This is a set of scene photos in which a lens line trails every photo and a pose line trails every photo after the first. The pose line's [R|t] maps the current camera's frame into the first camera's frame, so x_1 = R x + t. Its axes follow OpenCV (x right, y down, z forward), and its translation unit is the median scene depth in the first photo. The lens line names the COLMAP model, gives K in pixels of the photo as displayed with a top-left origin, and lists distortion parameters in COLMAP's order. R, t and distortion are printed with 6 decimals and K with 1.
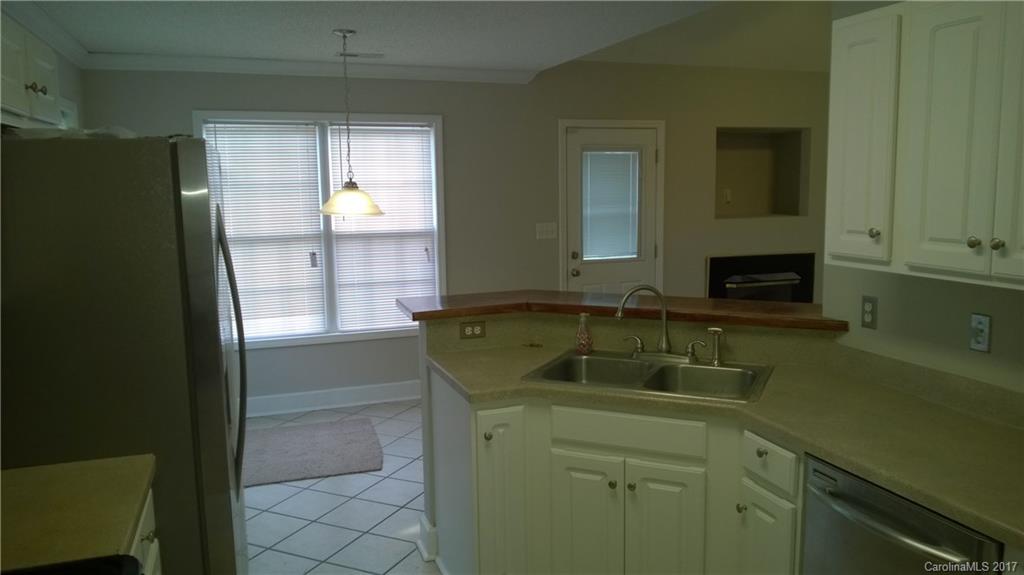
lens RADIAL K [[764.7, 0, 519.4], [0, 764.7, 283.5], [0, 0, 1]] dist [-0.002523, -0.004768]
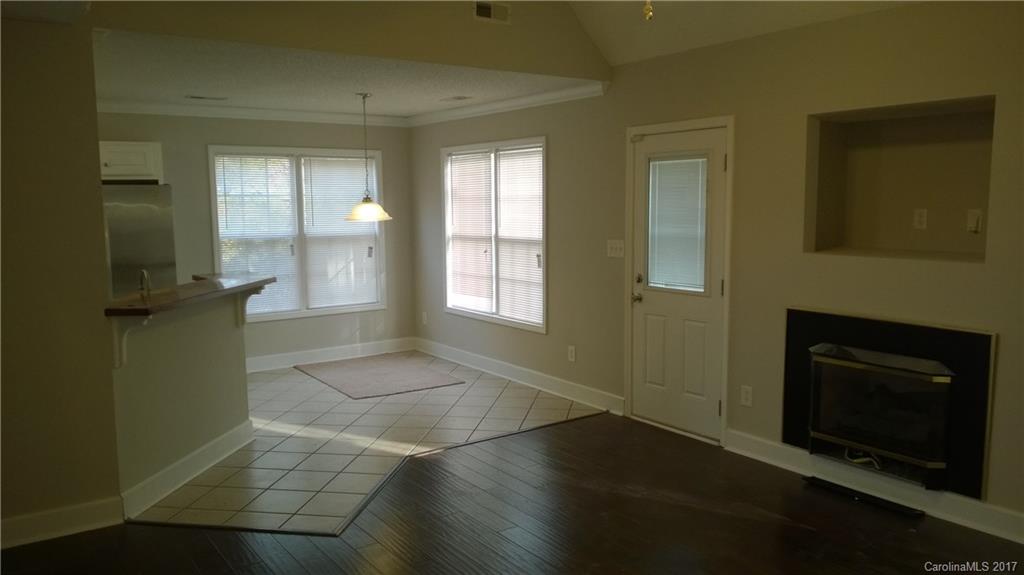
lens RADIAL K [[764.7, 0, 519.4], [0, 764.7, 283.5], [0, 0, 1]] dist [-0.002523, -0.004768]
pose [[0.288610, 0.112234, -0.950846, 0.895398], [-0.121329, 0.989387, 0.079956, -0.087231], [0.949728, 0.092289, 0.299164, 0.613819]]
